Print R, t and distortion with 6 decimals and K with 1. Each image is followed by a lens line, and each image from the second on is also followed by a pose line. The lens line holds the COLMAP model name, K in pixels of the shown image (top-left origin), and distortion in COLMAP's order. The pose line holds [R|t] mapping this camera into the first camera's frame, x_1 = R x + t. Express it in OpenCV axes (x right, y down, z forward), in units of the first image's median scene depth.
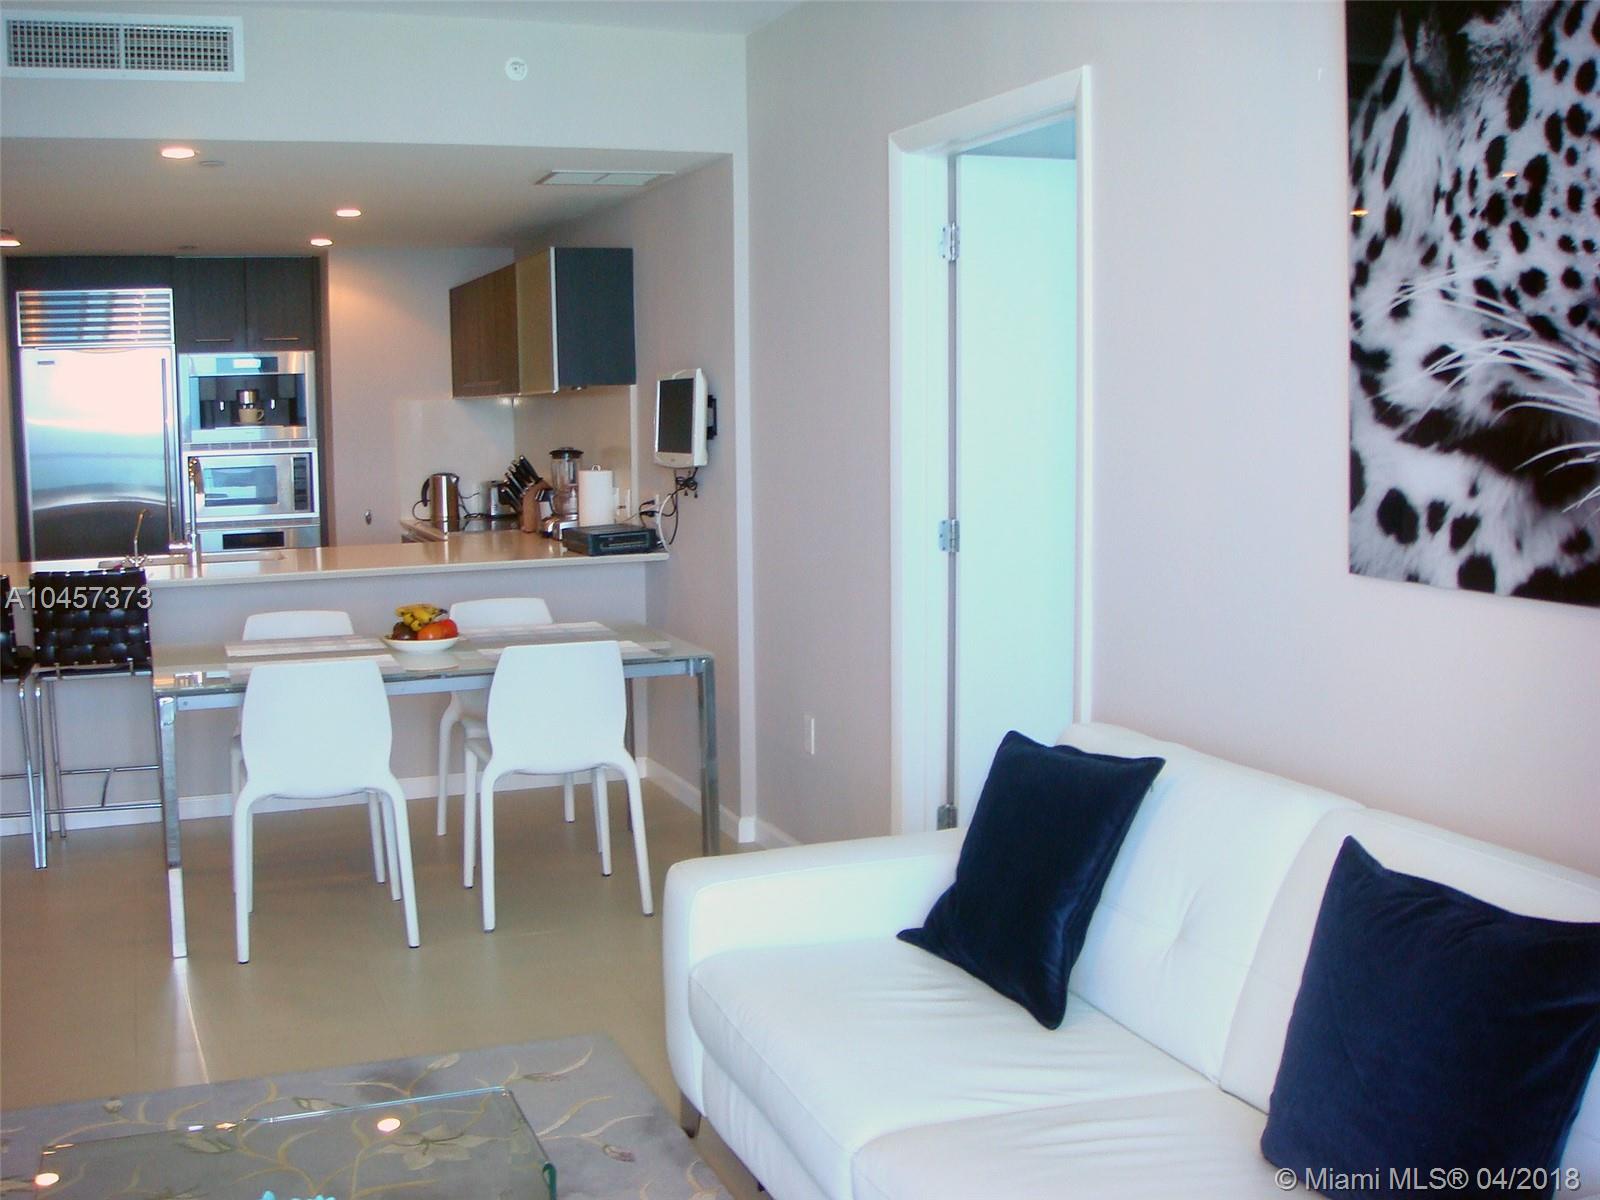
lens RADIAL K [[1763.3, 0, 806.4], [0, 1763.3, 533.4], [0, 0, 1]] dist [-0.117806, 0.000000]
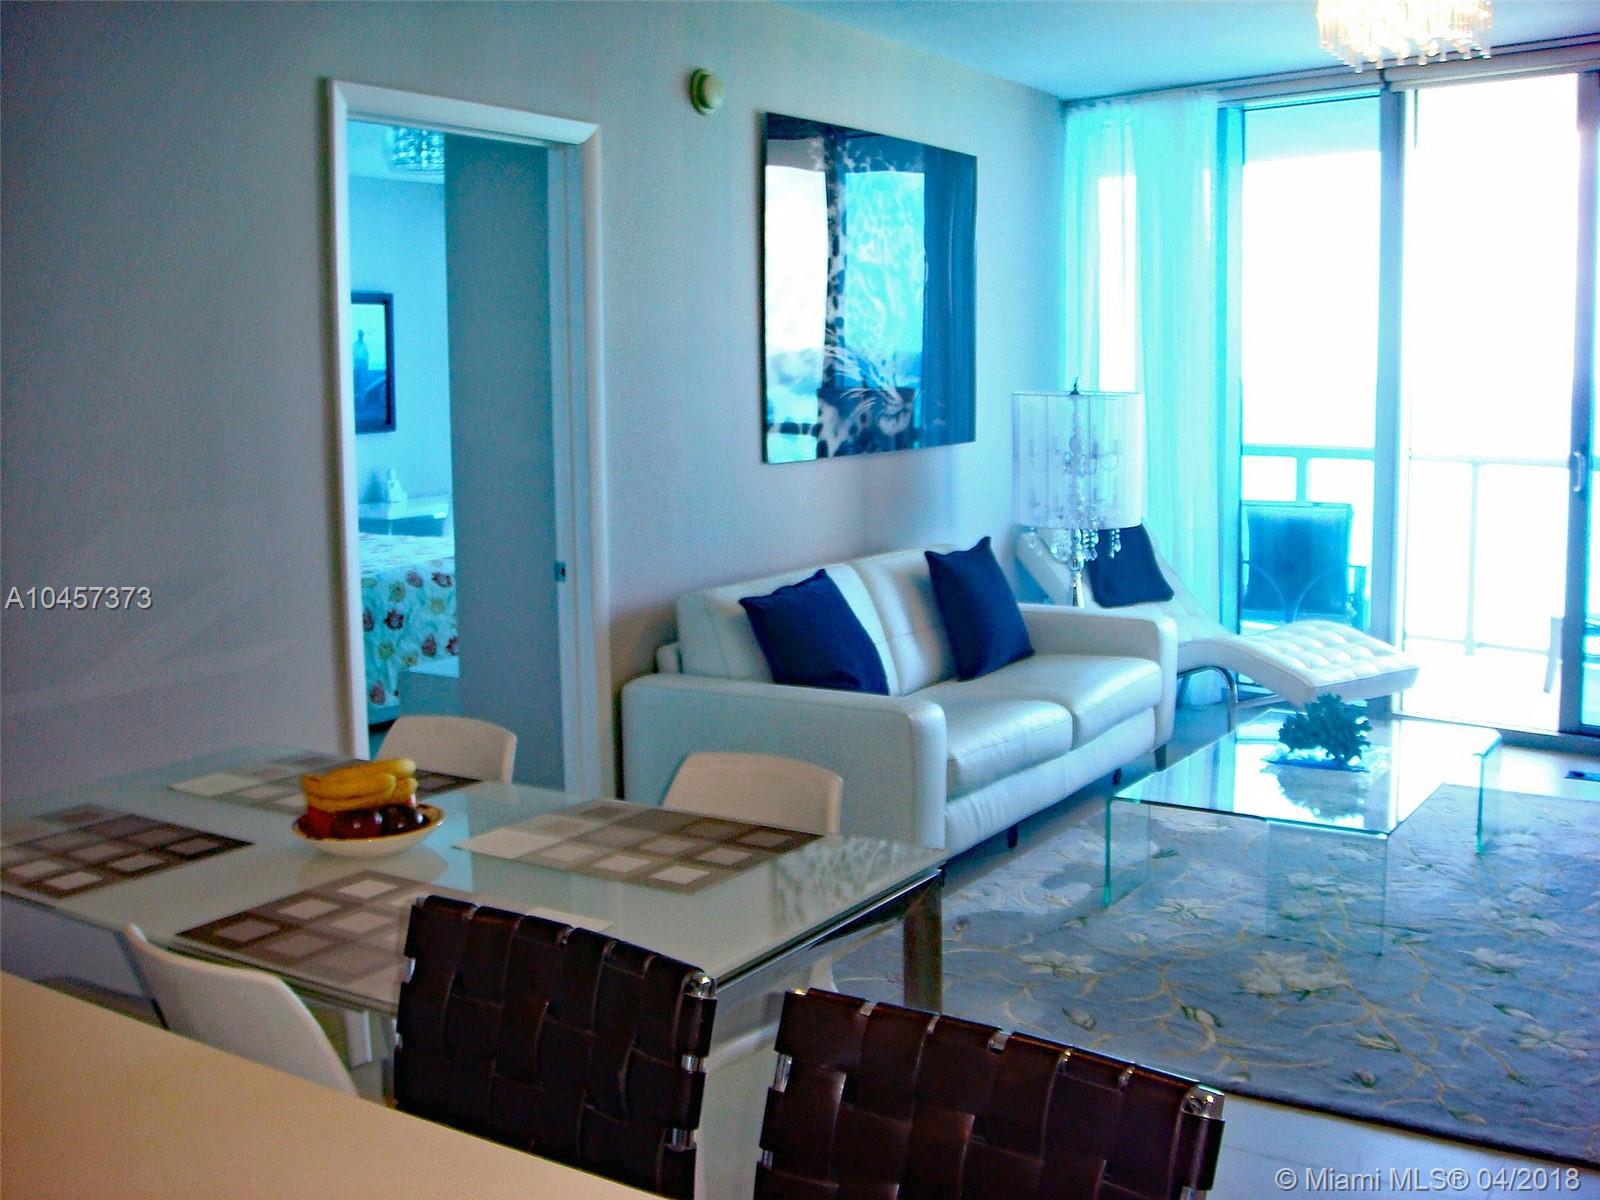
lens RADIAL K [[1763.3, 0, 742.3], [0, 1763.3, 549.1], [0, 0, 1]] dist [-0.117806, 0.000000]
pose [[-0.578720, -0.056124, 0.813593, -0.547282], [0.089833, 0.987171, 0.131998, -0.062002], [-0.810563, 0.149477, -0.566254, 0.924528]]
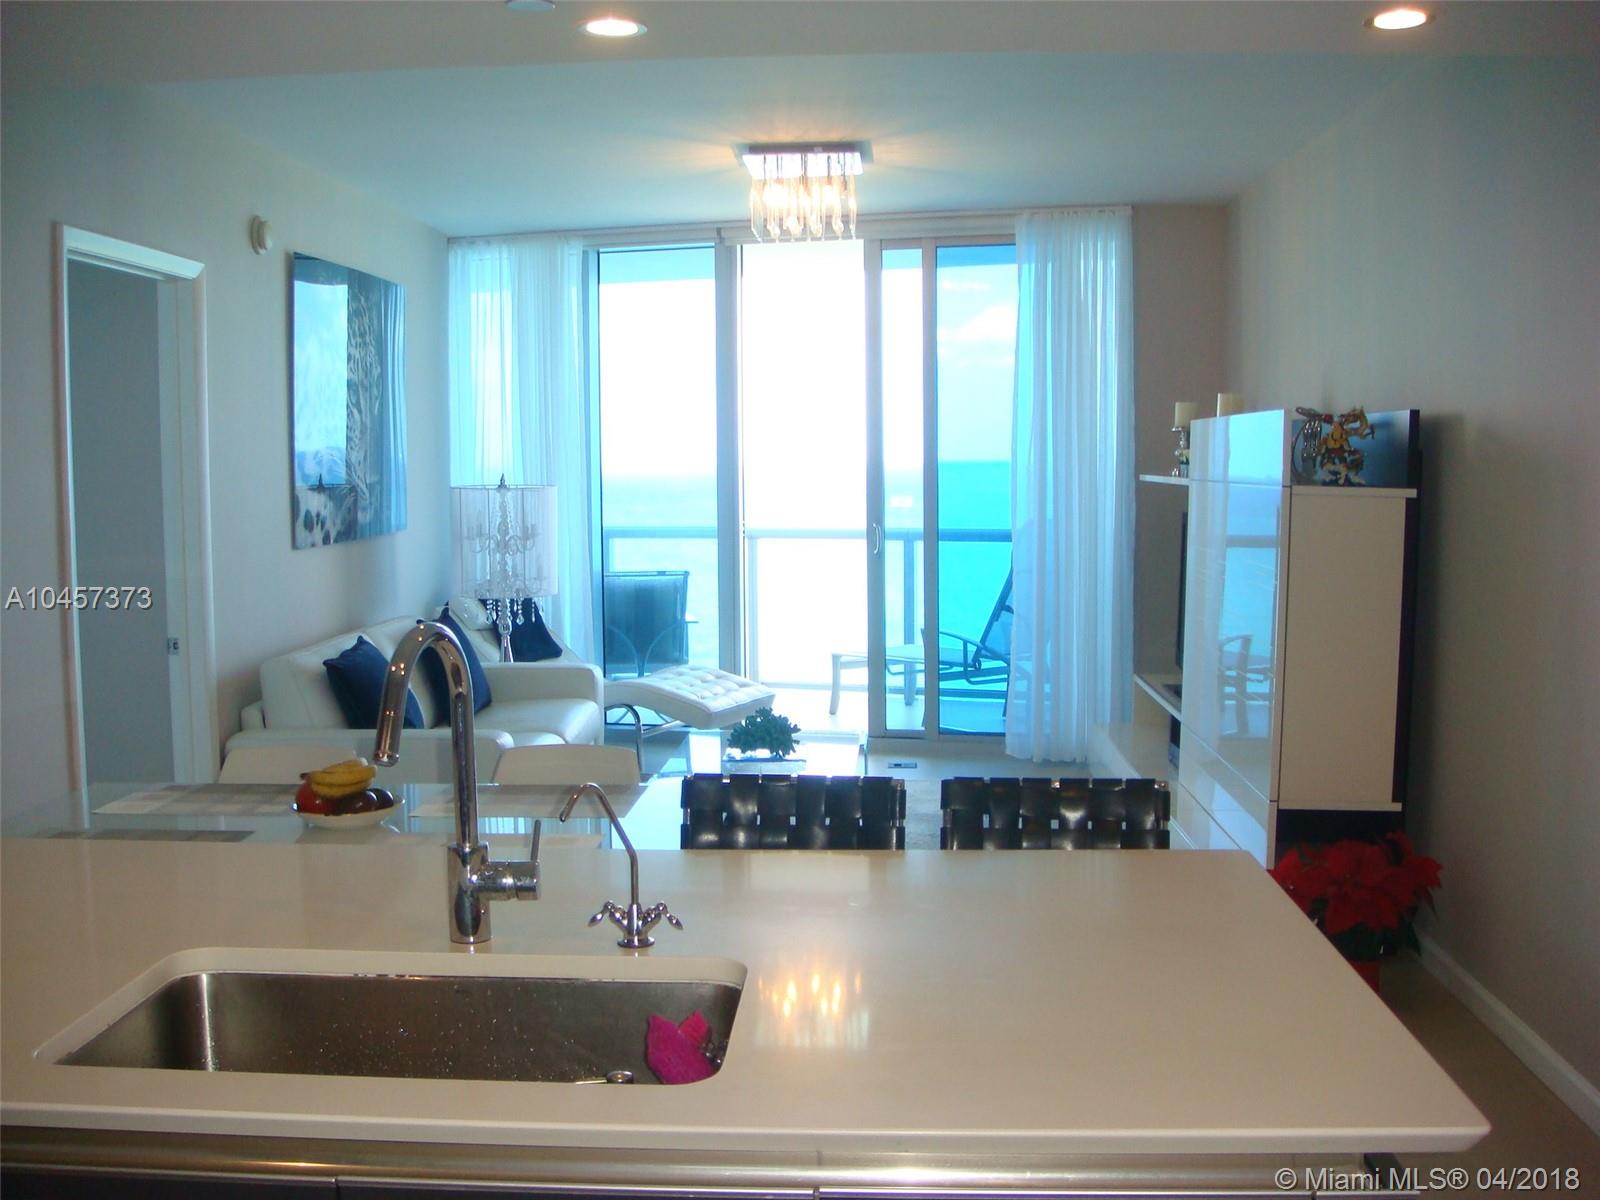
lens RADIAL K [[1763.3, 0, 796.8], [0, 1763.3, 613.6], [0, 0, 1]] dist [-0.117806, 0.000000]
pose [[-0.907435, -0.008396, 0.420108, -0.532537], [0.063492, 0.985581, 0.156840, -0.090684], [-0.415367, 0.168996, -0.893818, 1.196110]]
